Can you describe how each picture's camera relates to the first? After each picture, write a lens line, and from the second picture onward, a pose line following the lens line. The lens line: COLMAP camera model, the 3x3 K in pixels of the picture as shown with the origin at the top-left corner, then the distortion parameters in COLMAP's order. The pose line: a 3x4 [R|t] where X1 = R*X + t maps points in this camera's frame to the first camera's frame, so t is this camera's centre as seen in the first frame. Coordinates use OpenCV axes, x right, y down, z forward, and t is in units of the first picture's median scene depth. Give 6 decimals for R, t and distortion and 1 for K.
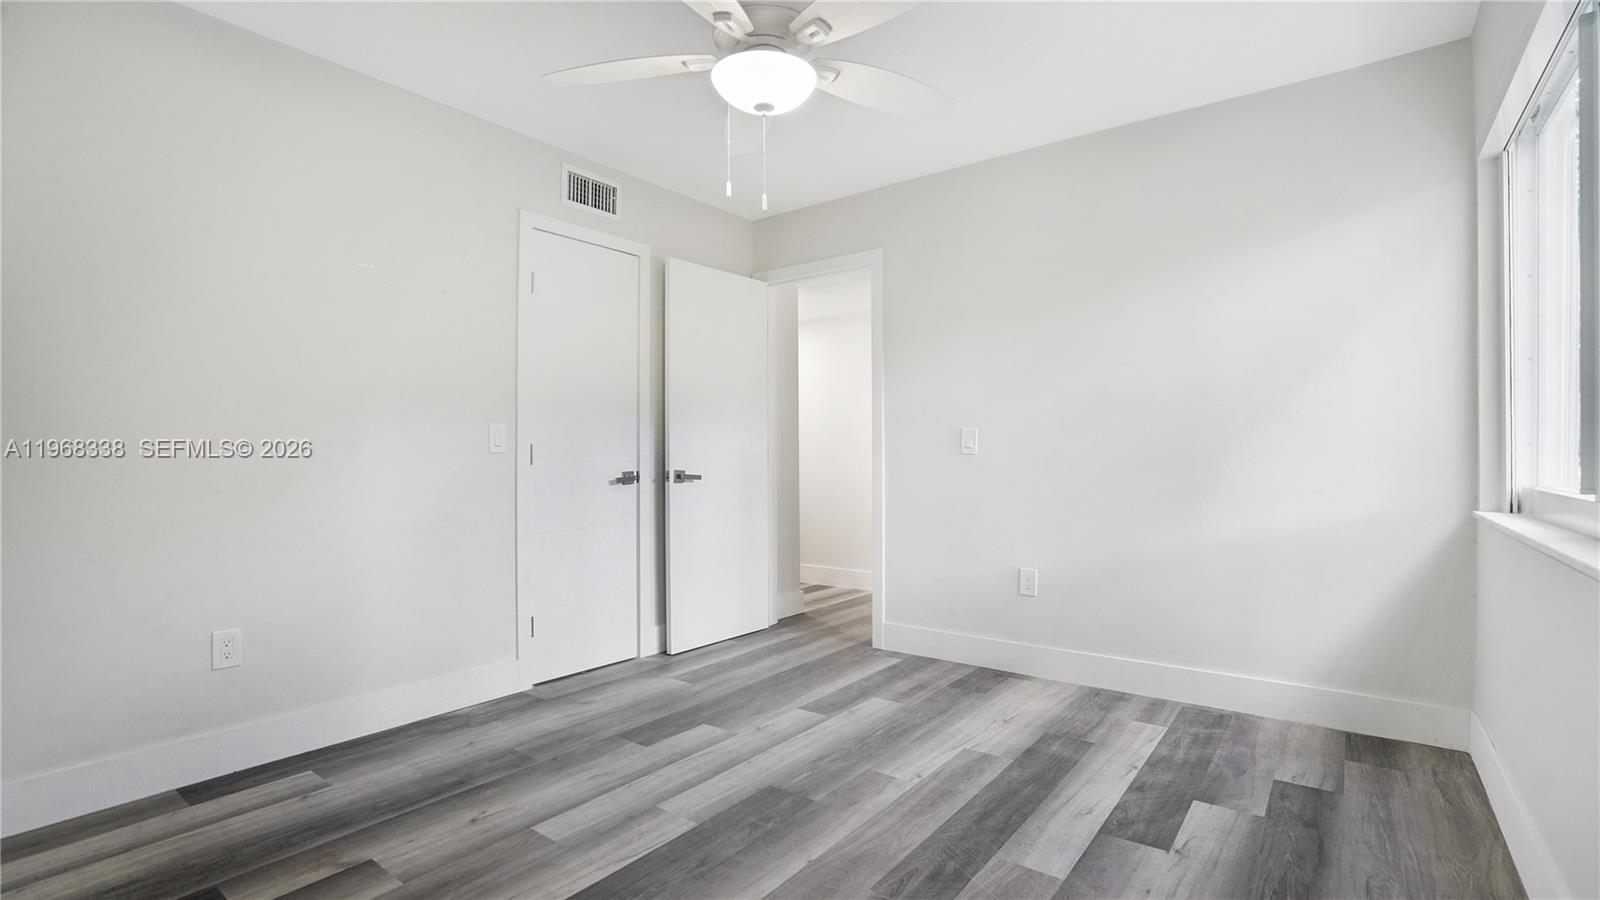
lens RADIAL K [[752.7, 0, 807.7], [0, 752.7, 454.8], [0, 0, 1]] dist [-0.049558, 0.018385]
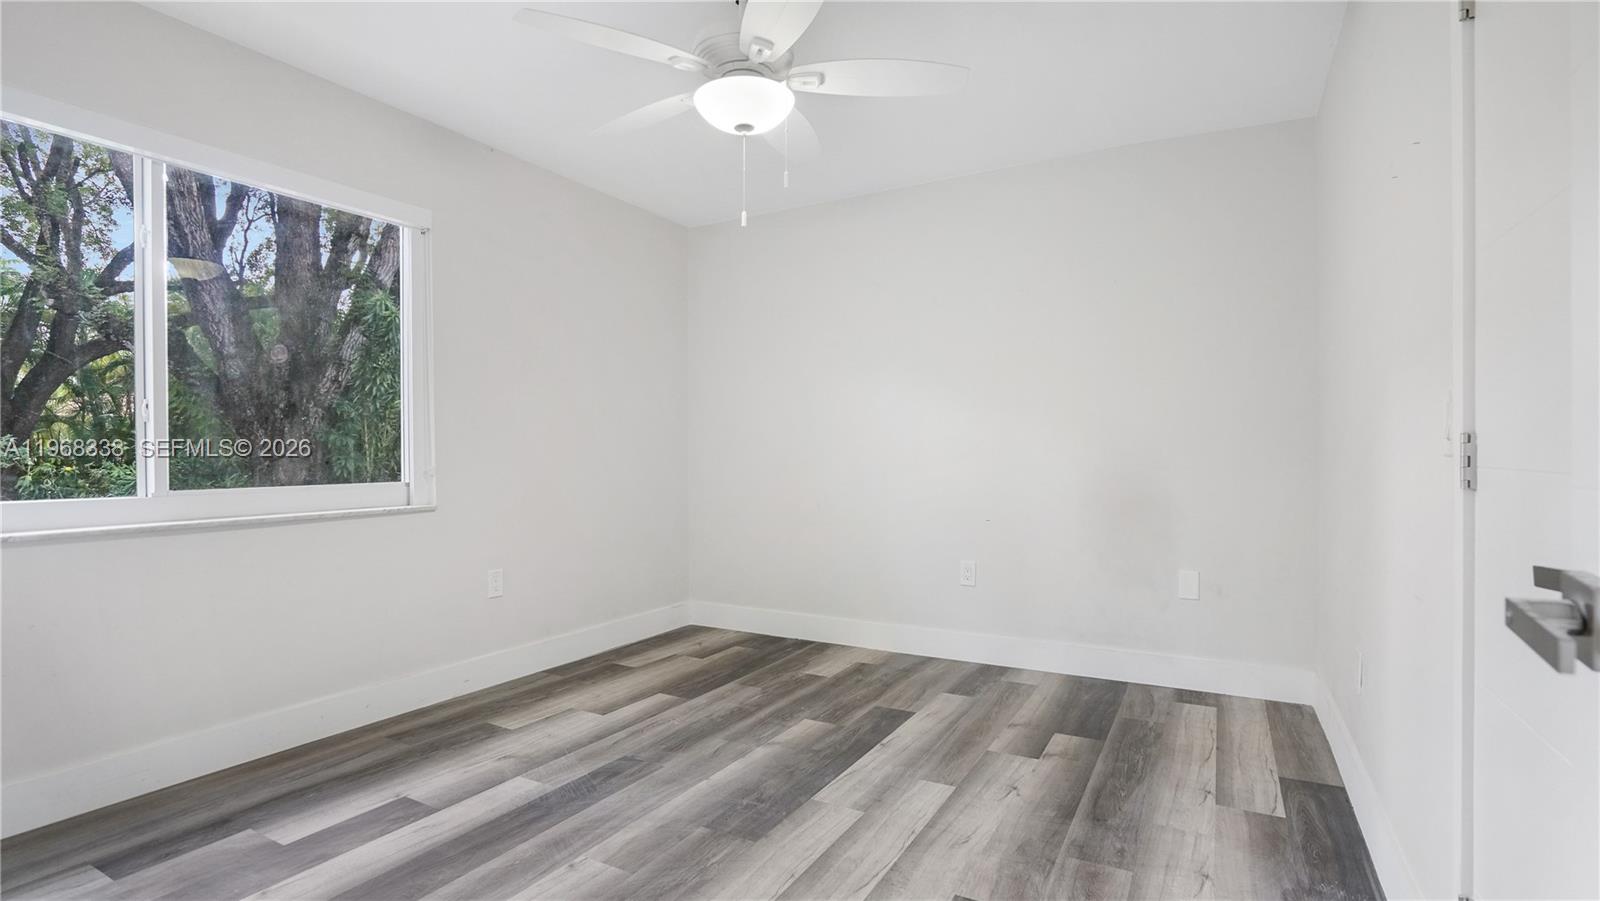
lens RADIAL K [[752.7, 0, 798.8], [0, 752.7, 454.5], [0, 0, 1]] dist [-0.049558, 0.018385]
pose [[-0.991240, 0.008882, -0.131771, 0.010102], [0.008328, 0.999954, 0.004760, -0.012121], [0.131808, 0.003621, -0.991269, 1.997736]]
